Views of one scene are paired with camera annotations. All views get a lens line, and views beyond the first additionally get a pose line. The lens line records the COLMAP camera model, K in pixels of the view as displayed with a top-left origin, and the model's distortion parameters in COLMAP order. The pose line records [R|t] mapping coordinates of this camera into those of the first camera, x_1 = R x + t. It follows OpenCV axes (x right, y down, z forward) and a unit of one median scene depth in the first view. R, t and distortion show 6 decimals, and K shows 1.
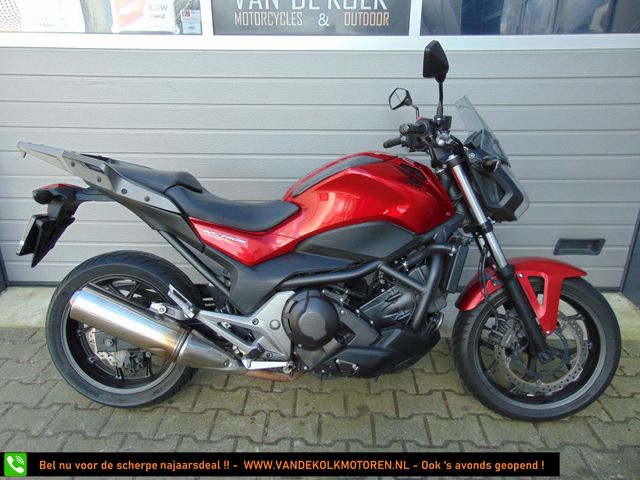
lens RADIAL K [[477.8, 0, 318.5], [0, 477.8, 240.9], [0, 0, 1]] dist [-0.014860, 0.048788]
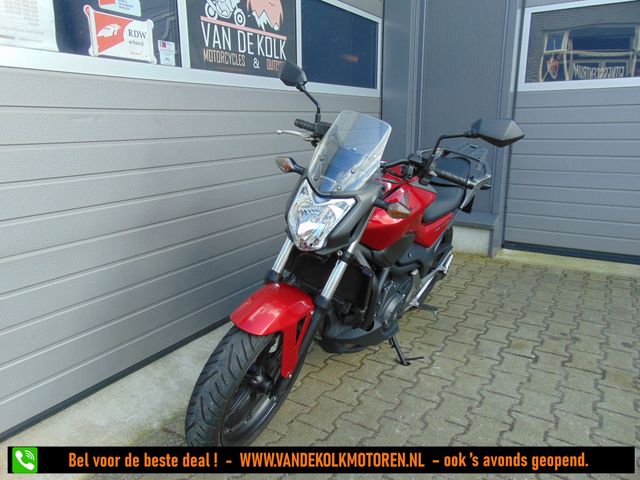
lens RADIAL K [[477.8, 0, 317.4], [0, 477.8, 243.7], [0, 0, 1]] dist [-0.014860, 0.048788]
pose [[0.499467, -0.226929, 0.836084, -1.245567], [0.330961, 0.941865, 0.057927, -0.071833], [-0.800623, 0.247779, 0.545535, 0.419829]]
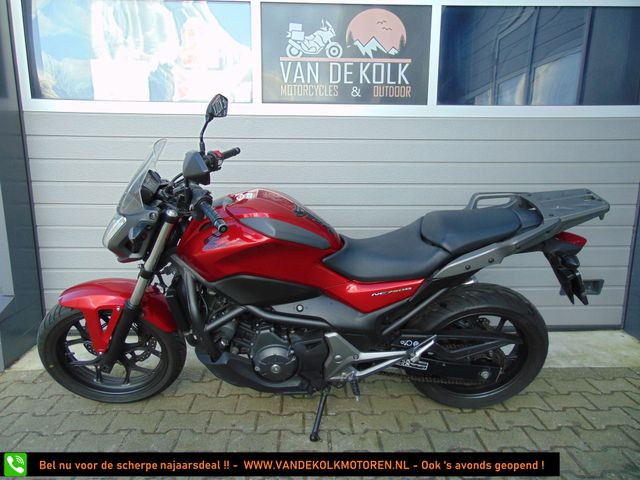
lens RADIAL K [[477.8, 0, 319.1], [0, 477.8, 241.7], [0, 0, 1]] dist [-0.014860, 0.048788]
pose [[0.998239, -0.008356, 0.058734, -0.189550], [0.018632, 0.984094, -0.176668, 0.136988], [-0.056323, 0.177451, 0.982516, -0.115014]]
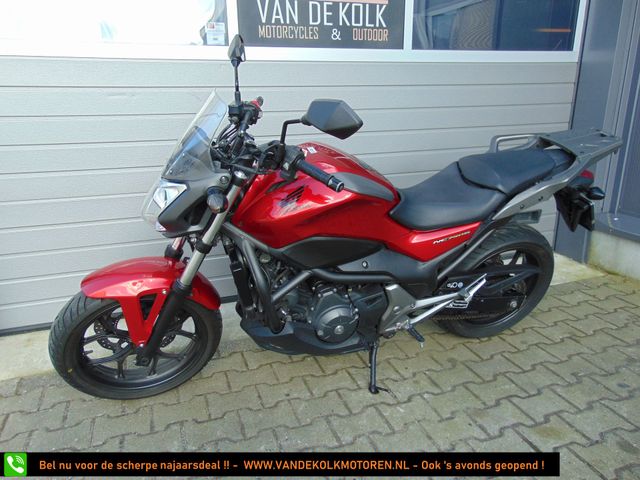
lens RADIAL K [[477.8, 0, 318.0], [0, 477.8, 241.2], [0, 0, 1]] dist [-0.014860, 0.048788]
pose [[0.932510, -0.122074, 0.339886, -0.579674], [0.148666, 0.987454, -0.053222, 0.087239], [-0.329125, 0.100160, 0.938959, 0.009581]]
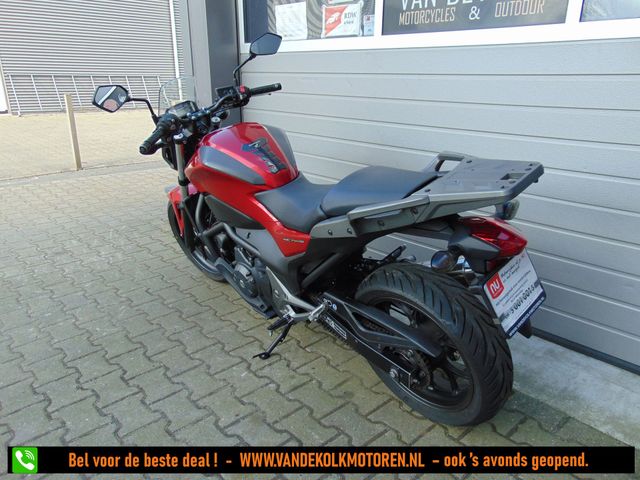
lens RADIAL K [[477.8, 0, 319.8], [0, 477.8, 242.5], [0, 0, 1]] dist [-0.014860, 0.048788]
pose [[0.700746, 0.240048, -0.671813, 0.671283], [-0.269470, 0.960992, 0.062300, 0.000665], [0.660562, 0.137376, 0.738096, 0.190609]]
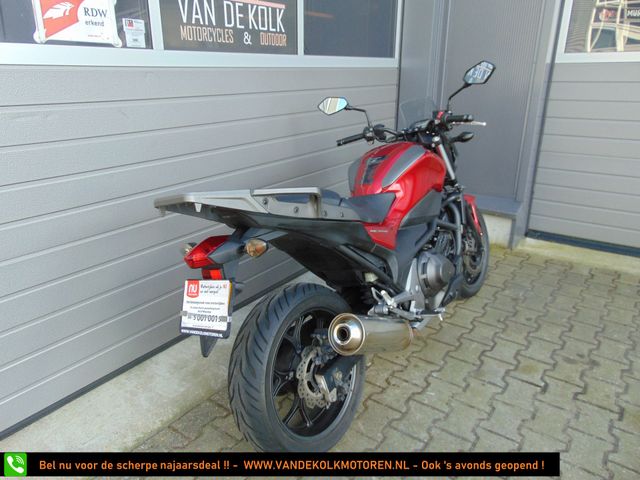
lens RADIAL K [[477.8, 0, 317.1], [0, 477.8, 242.5], [0, 0, 1]] dist [-0.014860, 0.048788]
pose [[0.556761, -0.287612, 0.779292, -1.049663], [0.306805, 0.943012, 0.128840, -0.157899], [-0.771938, 0.167357, 0.613273, 0.385530]]
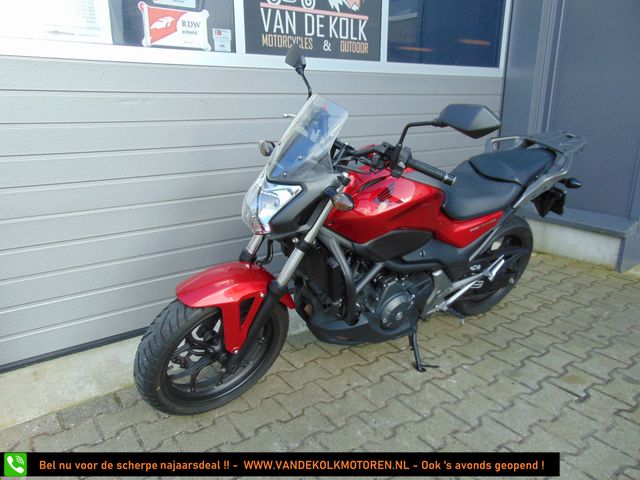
lens RADIAL K [[477.8, 0, 318.5], [0, 477.8, 241.3], [0, 0, 1]] dist [-0.014860, 0.048788]
pose [[0.795378, -0.177790, 0.579452, -0.965902], [0.231194, 0.972724, -0.018890, 0.036230], [-0.560288, 0.148991, 0.814788, 0.140457]]
